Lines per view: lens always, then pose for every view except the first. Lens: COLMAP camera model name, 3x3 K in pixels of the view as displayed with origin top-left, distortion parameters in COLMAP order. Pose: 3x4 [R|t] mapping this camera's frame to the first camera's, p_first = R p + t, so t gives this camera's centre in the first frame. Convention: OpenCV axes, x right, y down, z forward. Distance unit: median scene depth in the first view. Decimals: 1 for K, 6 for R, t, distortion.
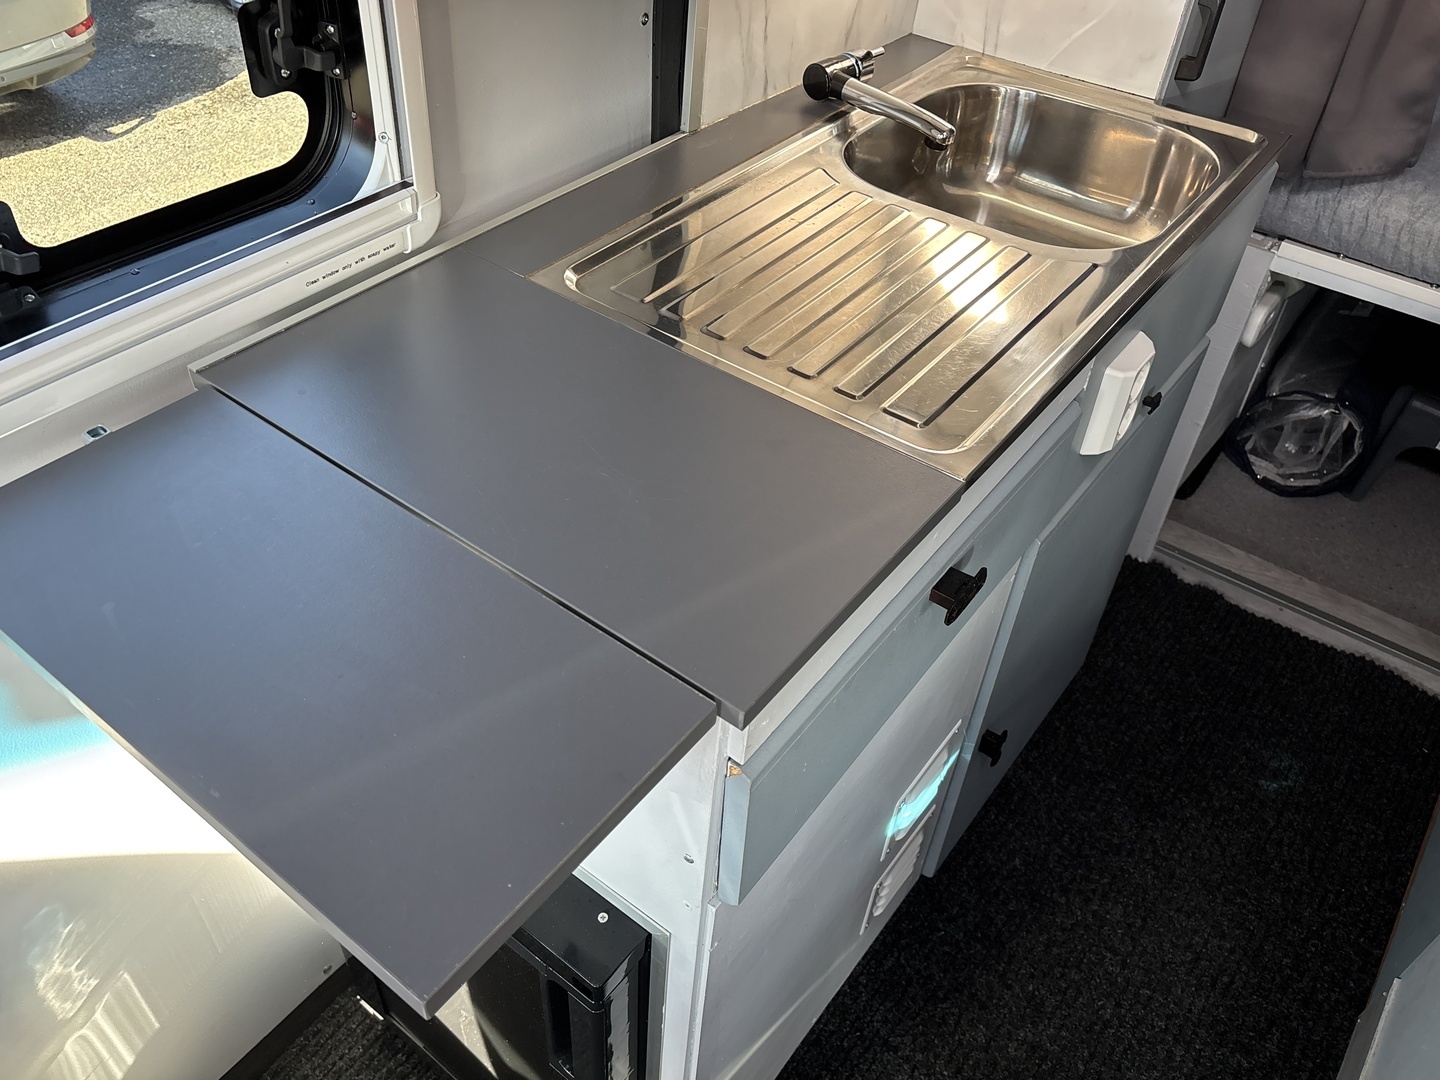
lens RADIAL K [[1087.8, 0, 720.0], [0, 1087.8, 540.0], [0, 0, 1]] dist [0.009172, 0.005918]
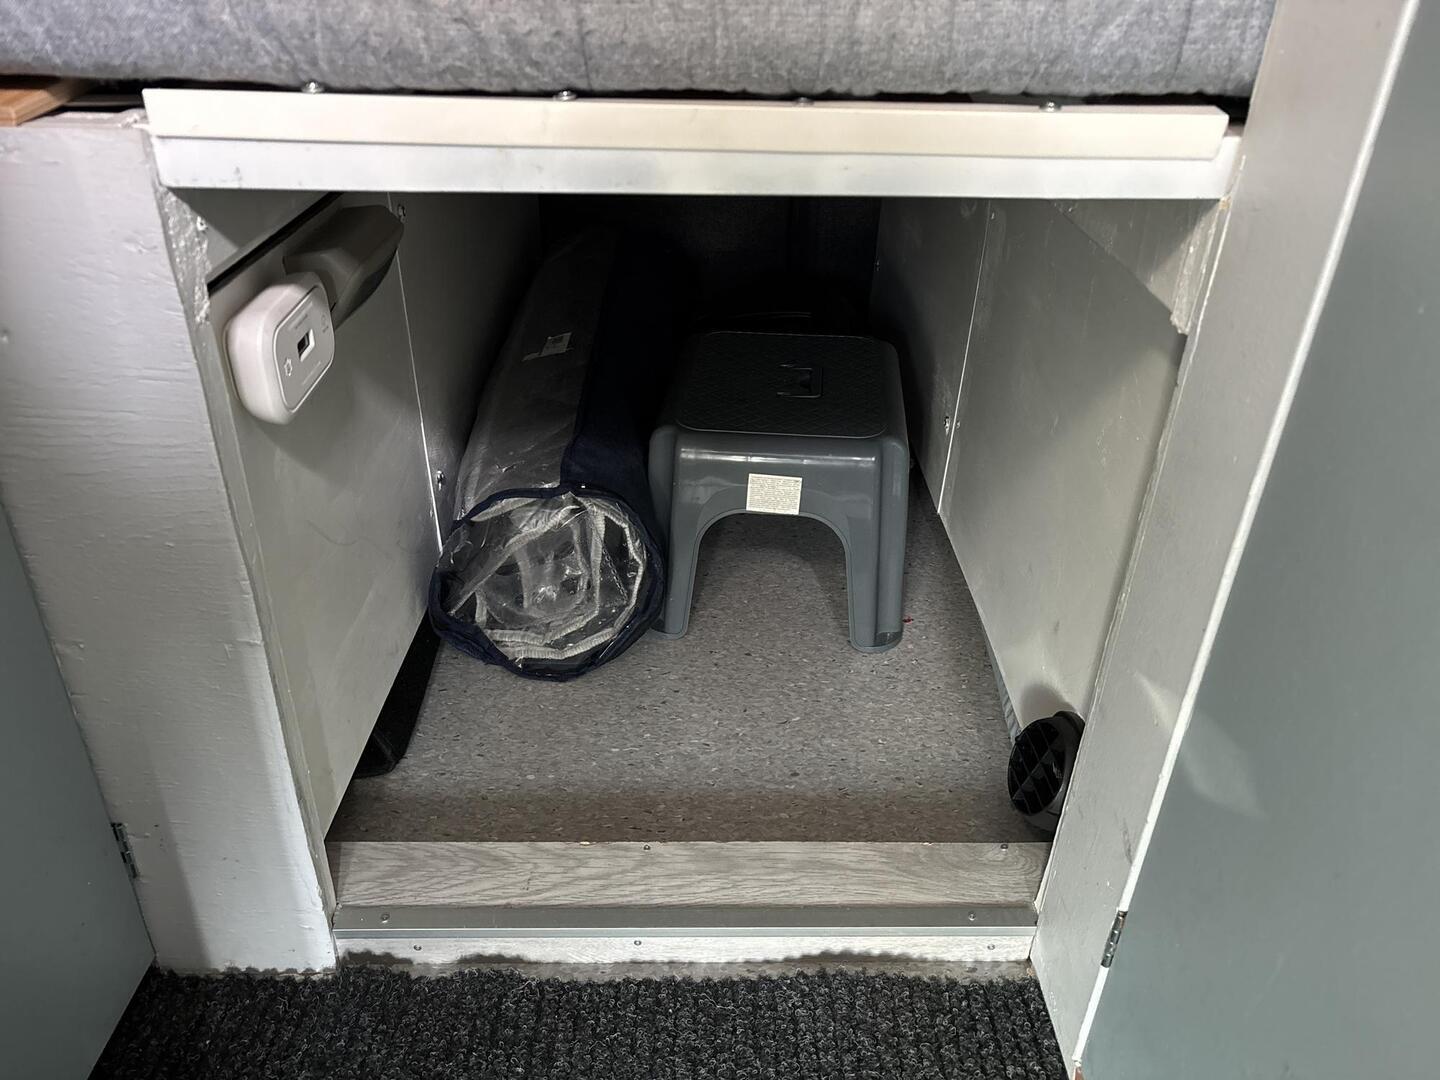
lens RADIAL K [[1087.8, 0, 720.0], [0, 1087.8, 540.0], [0, 0, 1]] dist [0.009172, 0.005918]
pose [[0.784584, -0.329669, 0.525115, 0.319087], [0.419819, 0.905711, -0.058651, -0.040357], [-0.456267, 0.266470, 0.849008, 0.496204]]
